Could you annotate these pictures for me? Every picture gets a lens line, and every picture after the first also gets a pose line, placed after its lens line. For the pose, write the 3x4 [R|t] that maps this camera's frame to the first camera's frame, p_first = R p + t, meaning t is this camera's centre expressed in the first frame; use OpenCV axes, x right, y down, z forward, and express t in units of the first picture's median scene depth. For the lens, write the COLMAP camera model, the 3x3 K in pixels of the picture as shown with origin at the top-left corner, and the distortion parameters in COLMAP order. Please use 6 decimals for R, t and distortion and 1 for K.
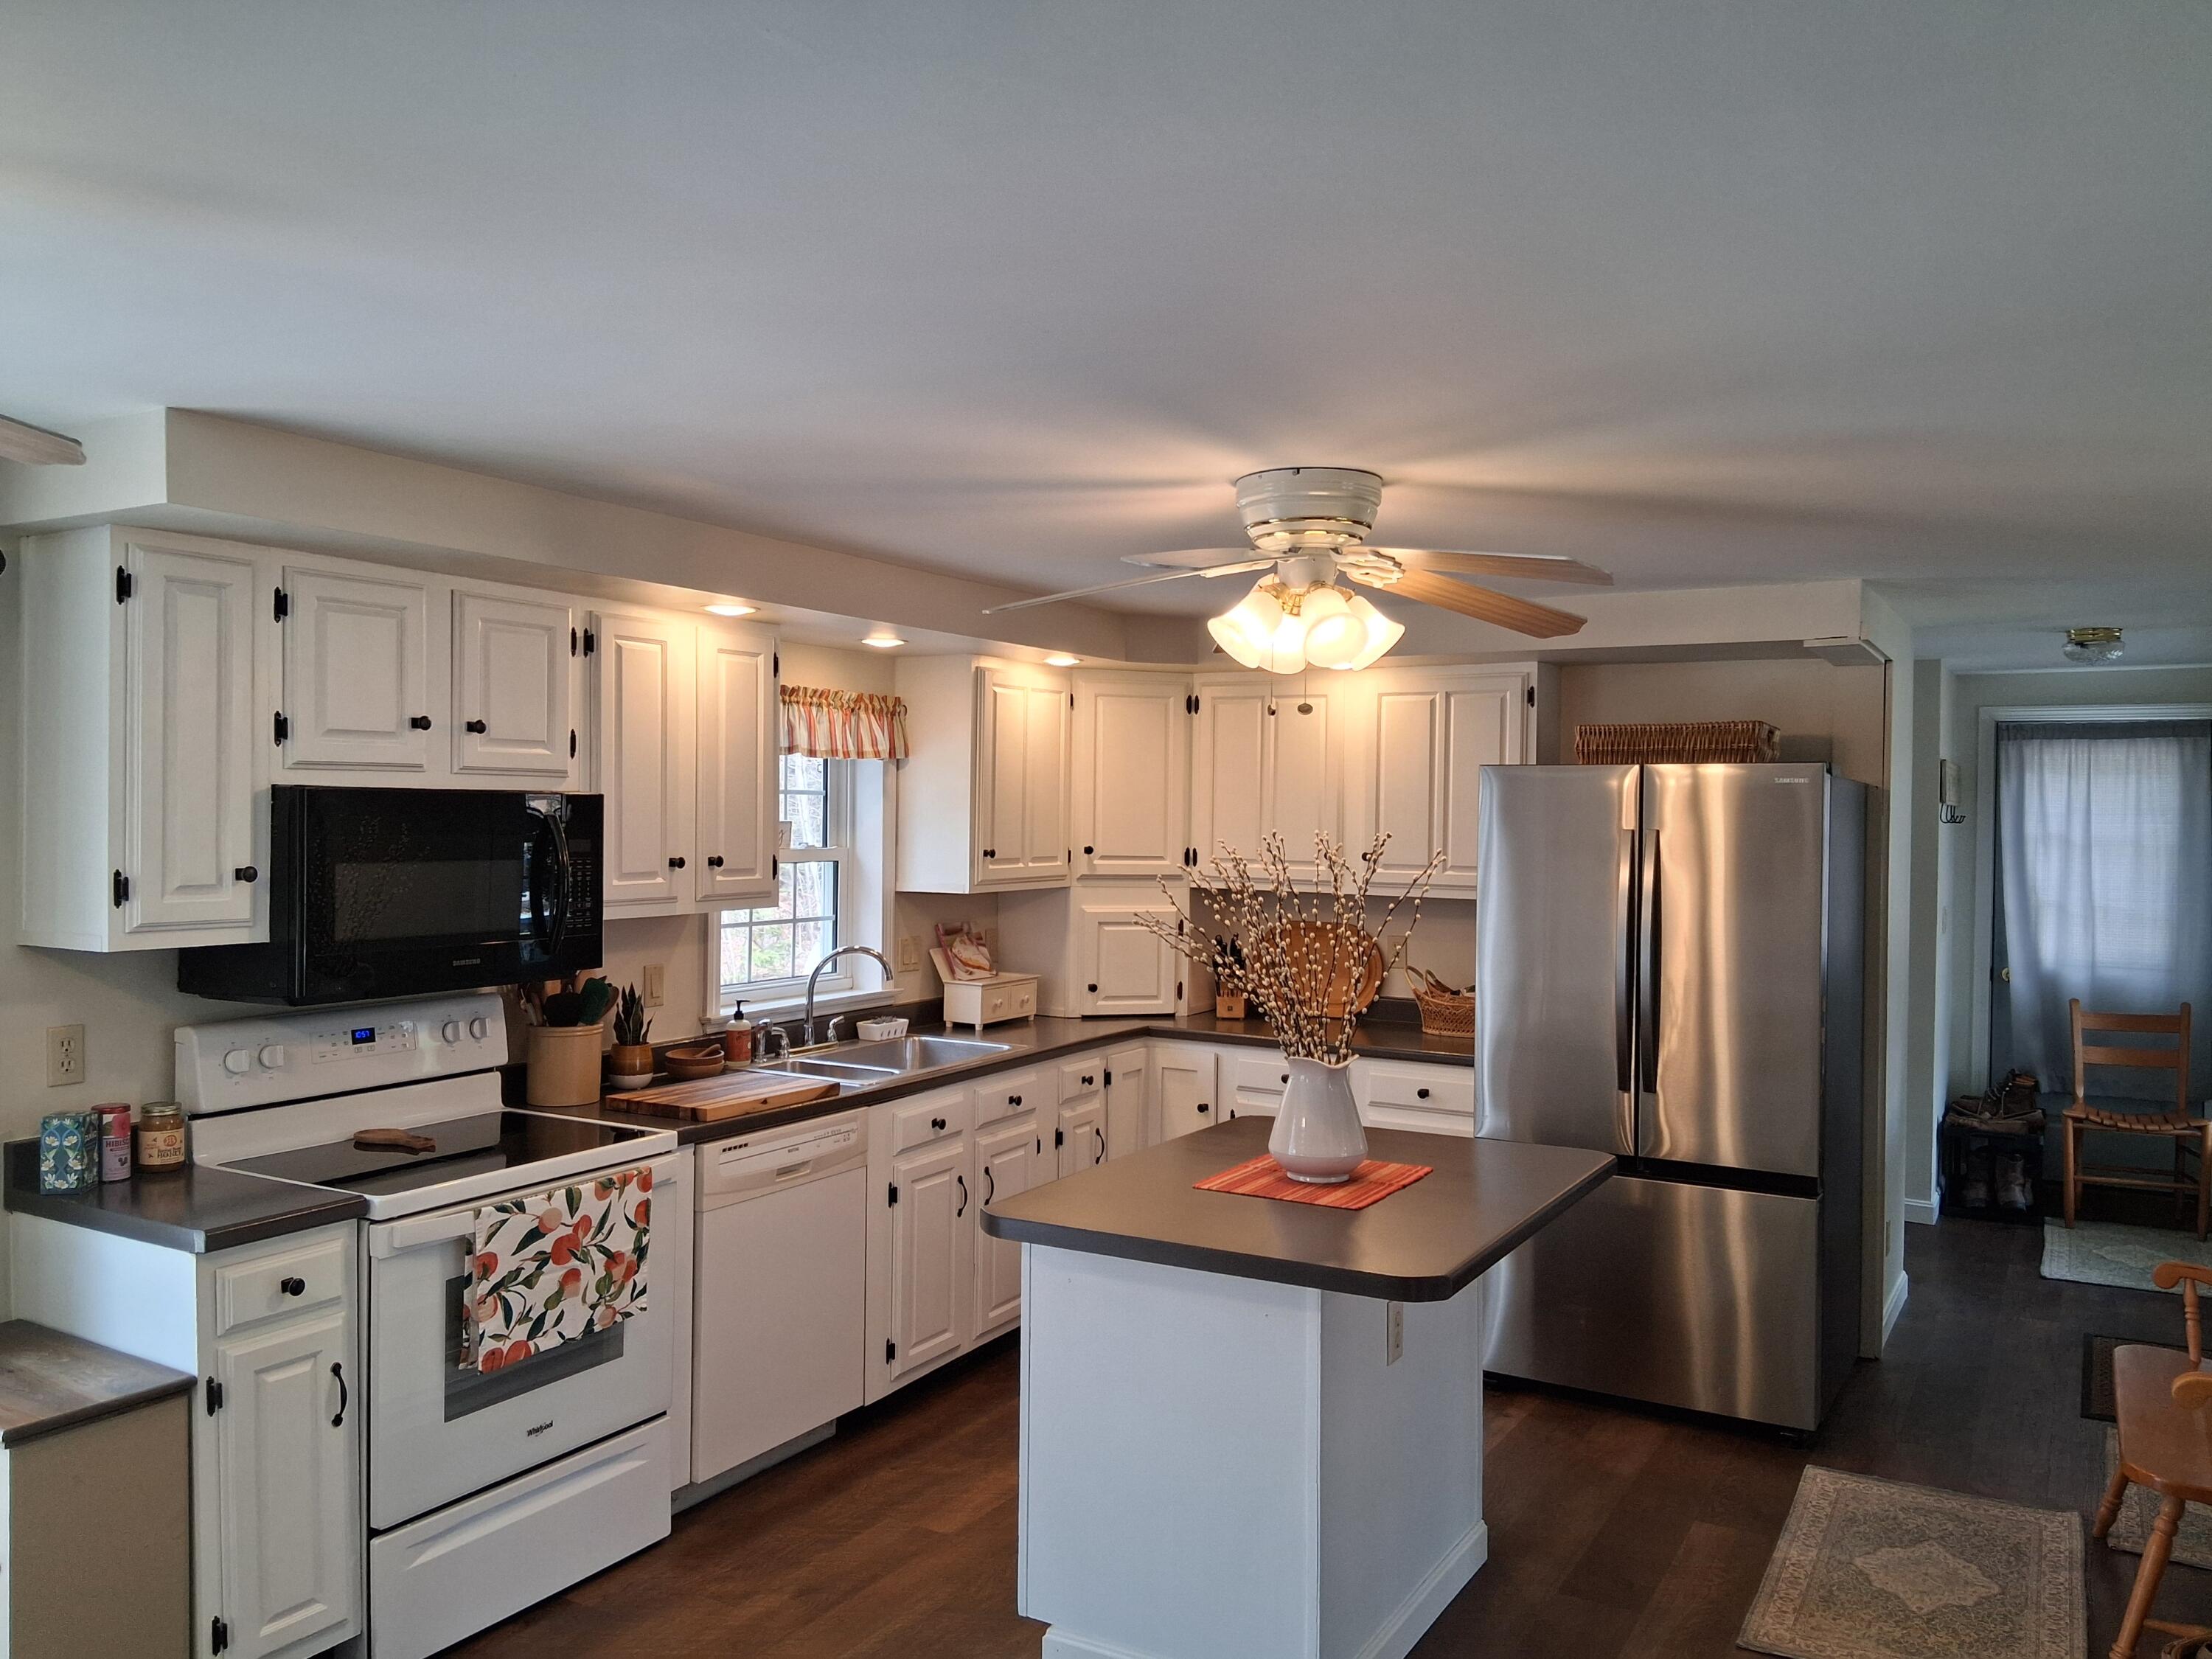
lens RADIAL K [[1679.7, 0, 1105.7], [0, 1679.7, 821.0], [0, 0, 1]] dist [0.126279, -0.222490]
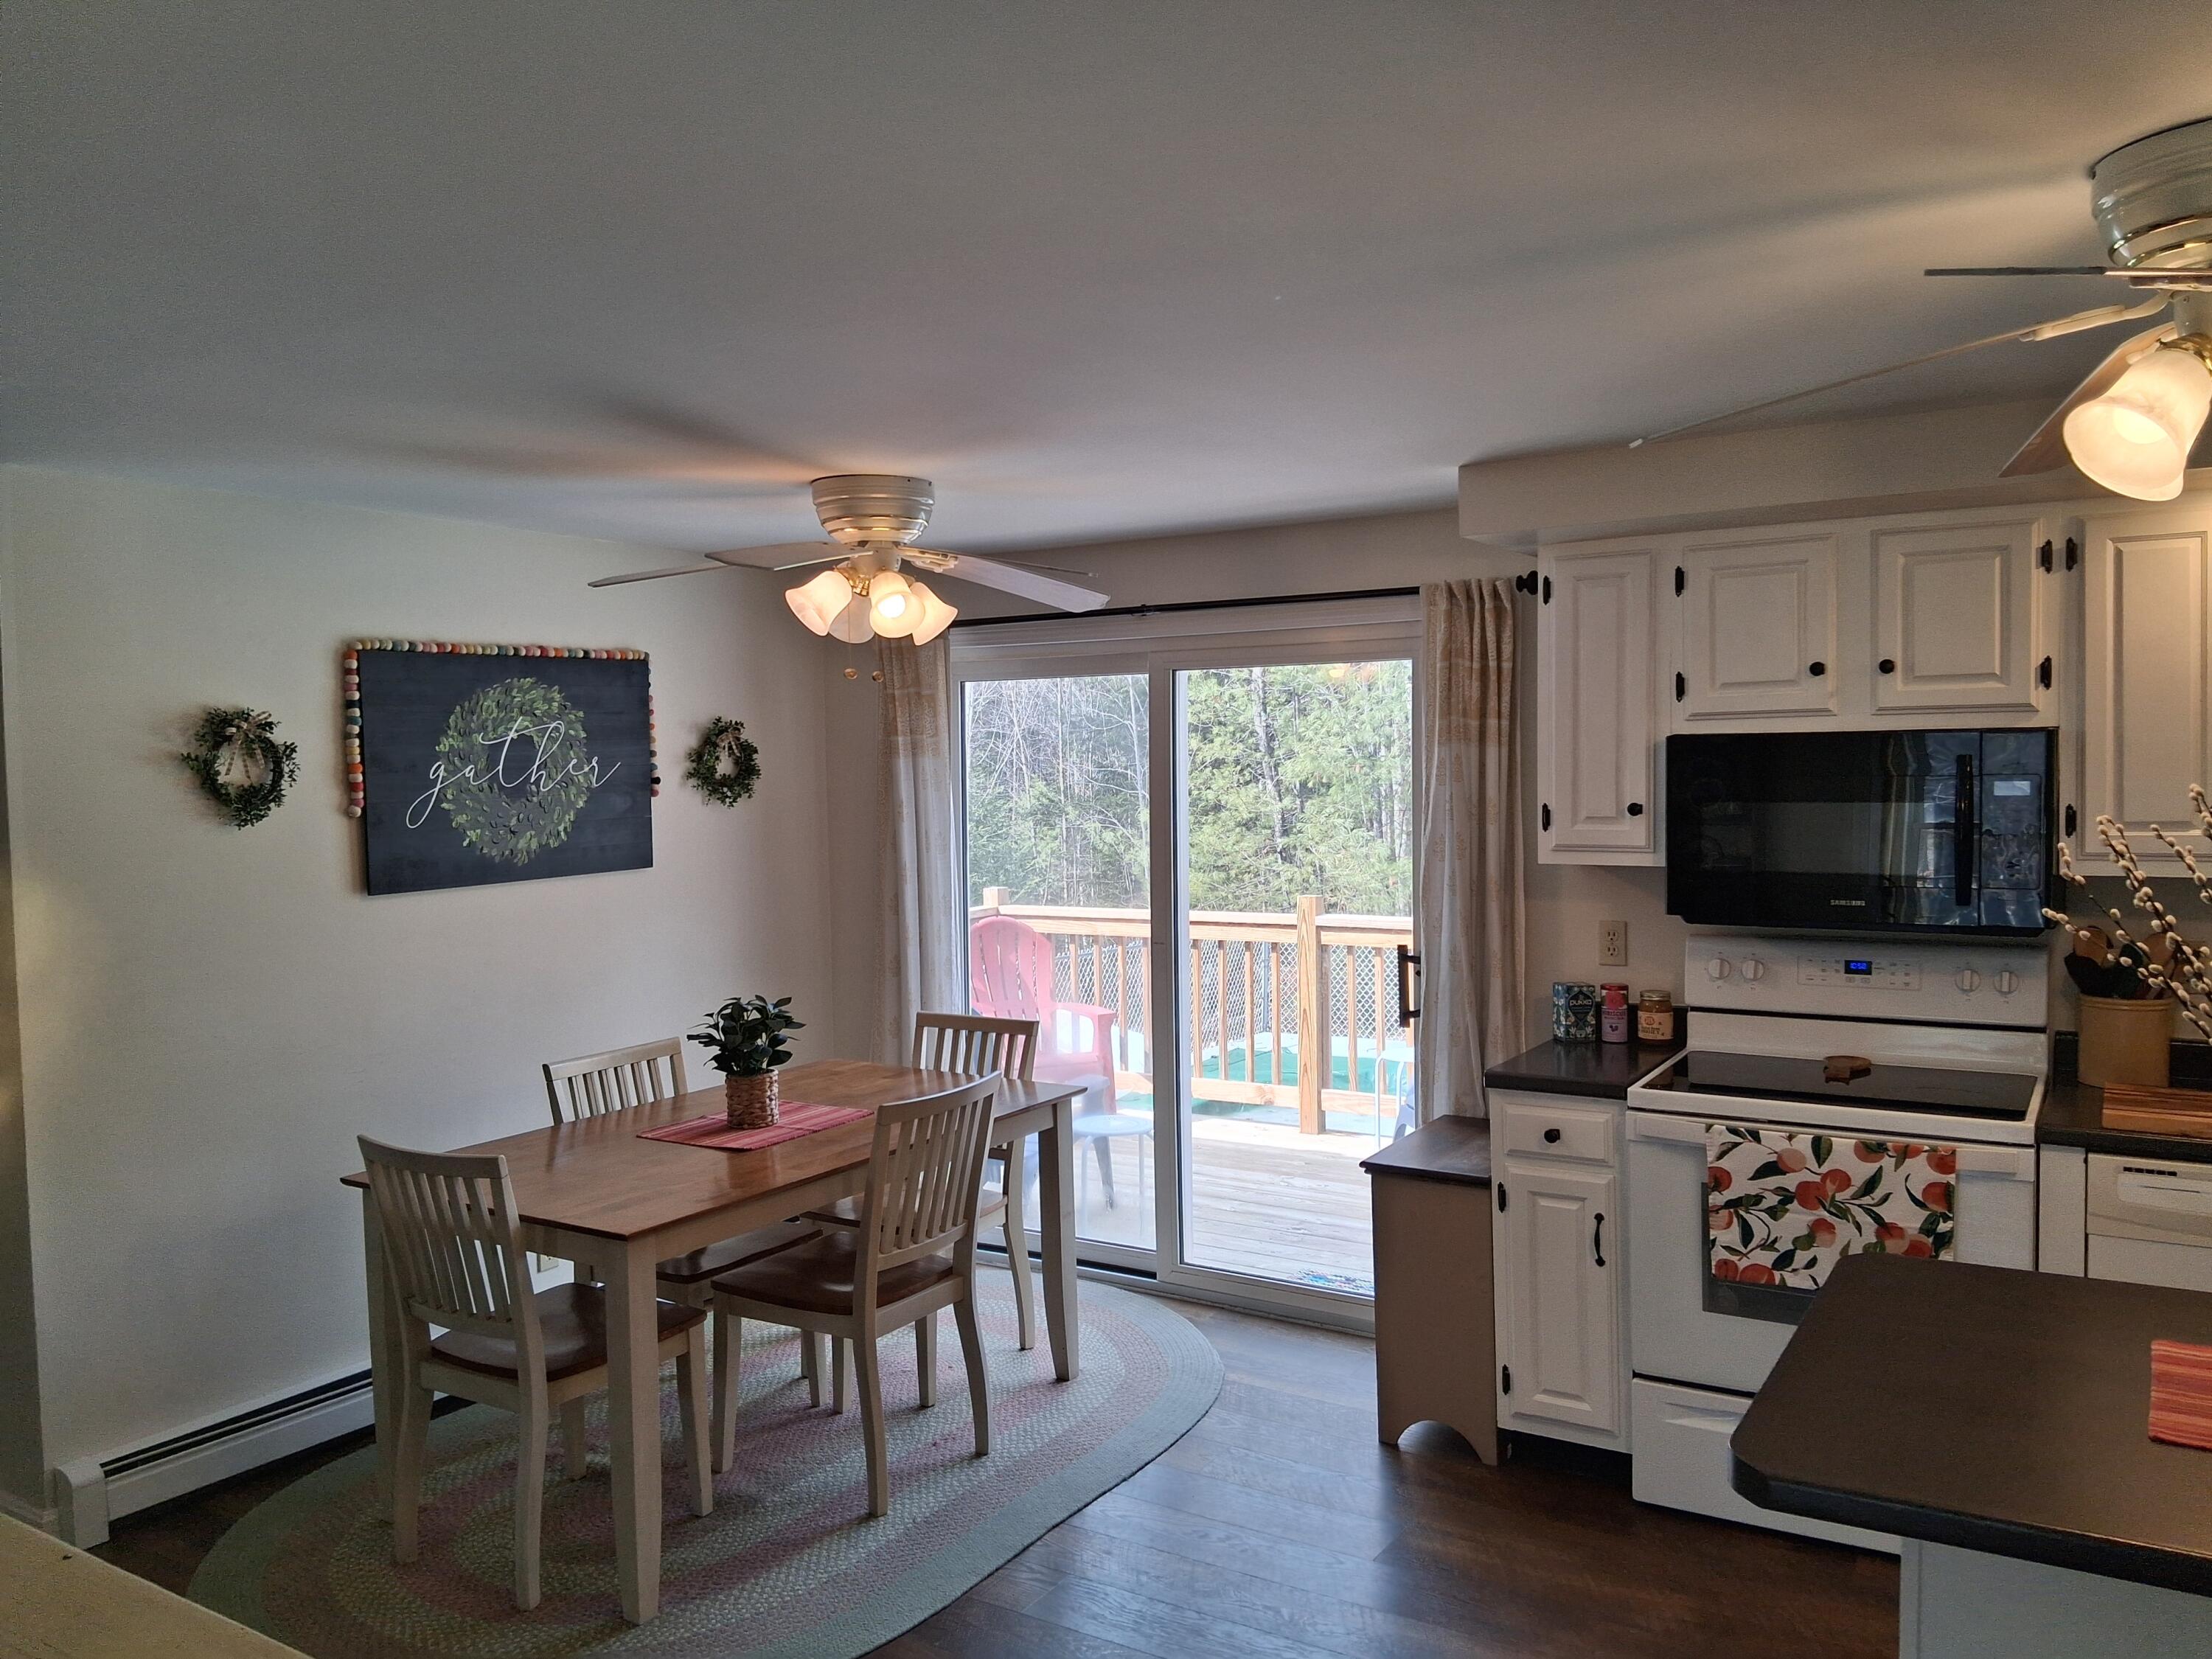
lens RADIAL K [[1679.7, 0, 1105.7], [0, 1679.7, 821.0], [0, 0, 1]] dist [0.126279, -0.222490]
pose [[-0.034417, 0.030268, -0.998949, 0.691506], [0.012471, 0.999476, 0.029855, -0.001341], [0.999330, -0.011430, -0.034777, 0.633664]]
